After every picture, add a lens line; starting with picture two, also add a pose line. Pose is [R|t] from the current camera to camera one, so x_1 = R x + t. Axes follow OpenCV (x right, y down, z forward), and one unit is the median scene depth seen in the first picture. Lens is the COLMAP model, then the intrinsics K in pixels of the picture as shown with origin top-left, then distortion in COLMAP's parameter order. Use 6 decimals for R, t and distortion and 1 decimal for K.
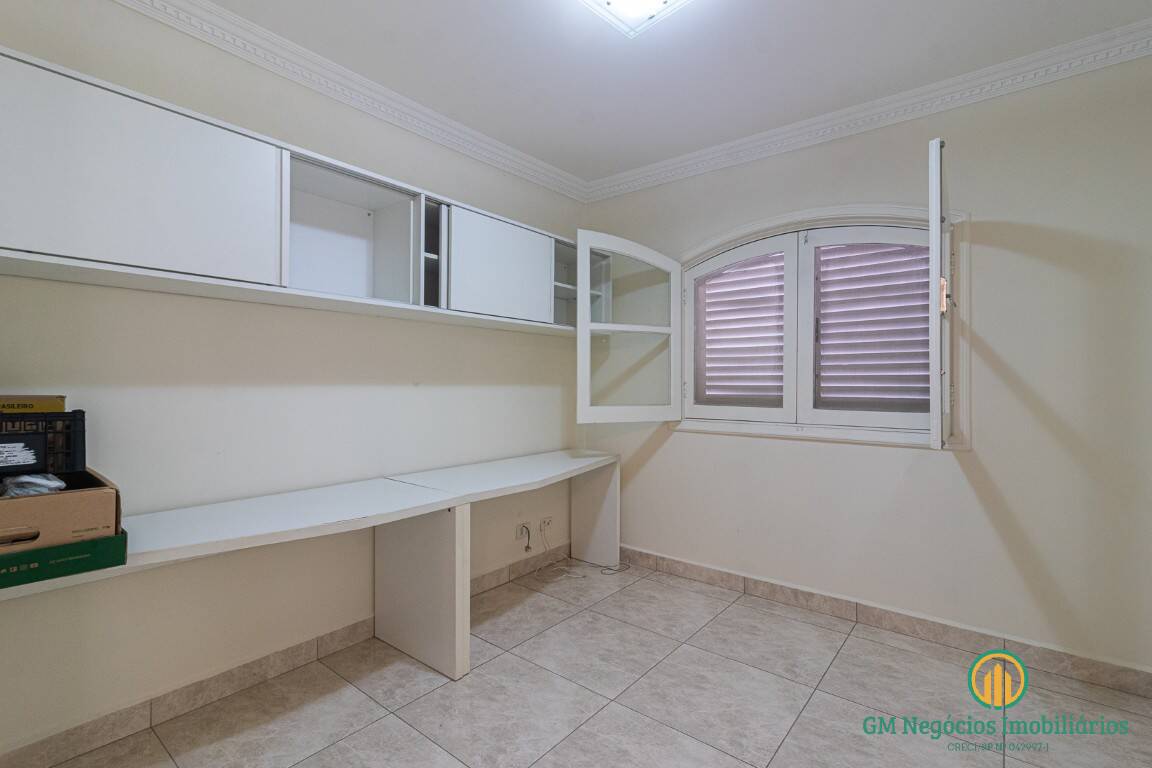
lens RADIAL K [[530.6, 0, 580.6], [0, 530.6, 387.1], [0, 0, 1]] dist [0.002352, 0.000796]
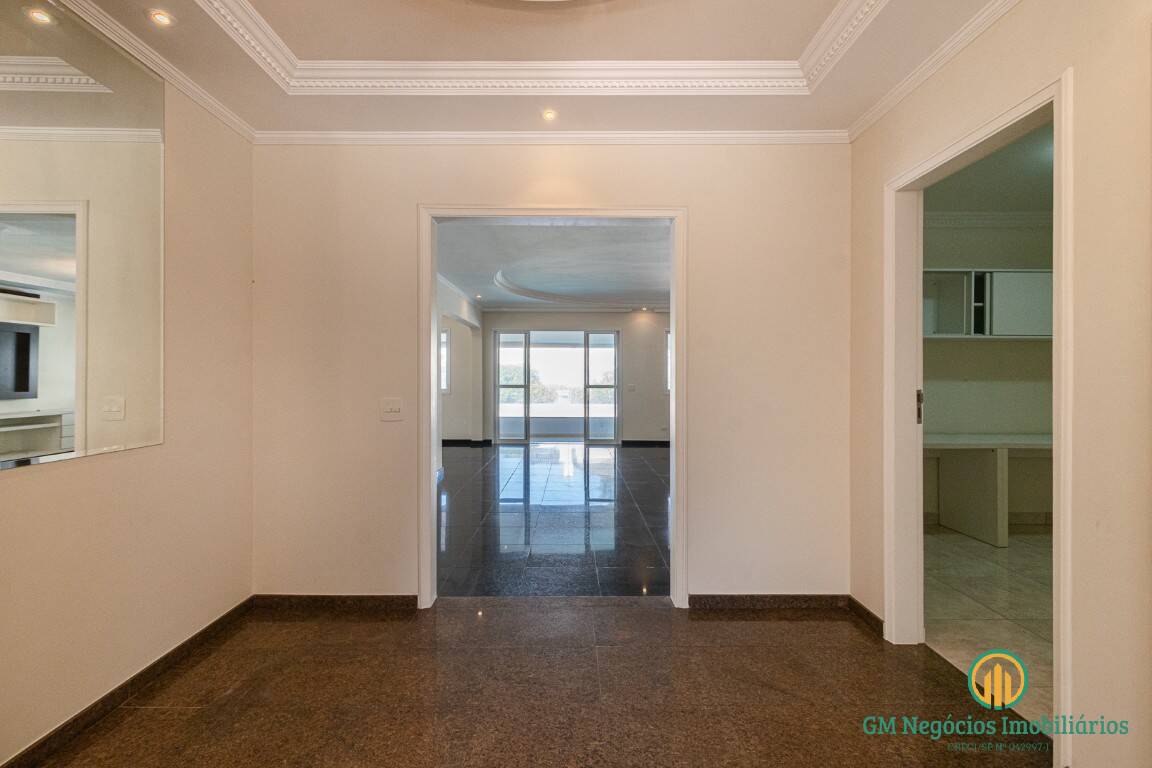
lens RADIAL K [[530.6, 0, 573.2], [0, 530.6, 383.0], [0, 0, 1]] dist [0.002352, 0.000796]
pose [[0.628530, -0.001563, -0.777784, 0.226162], [-0.000281, 0.999997, -0.002236, 0.008930], [0.777785, 0.001624, 0.628528, -1.078746]]
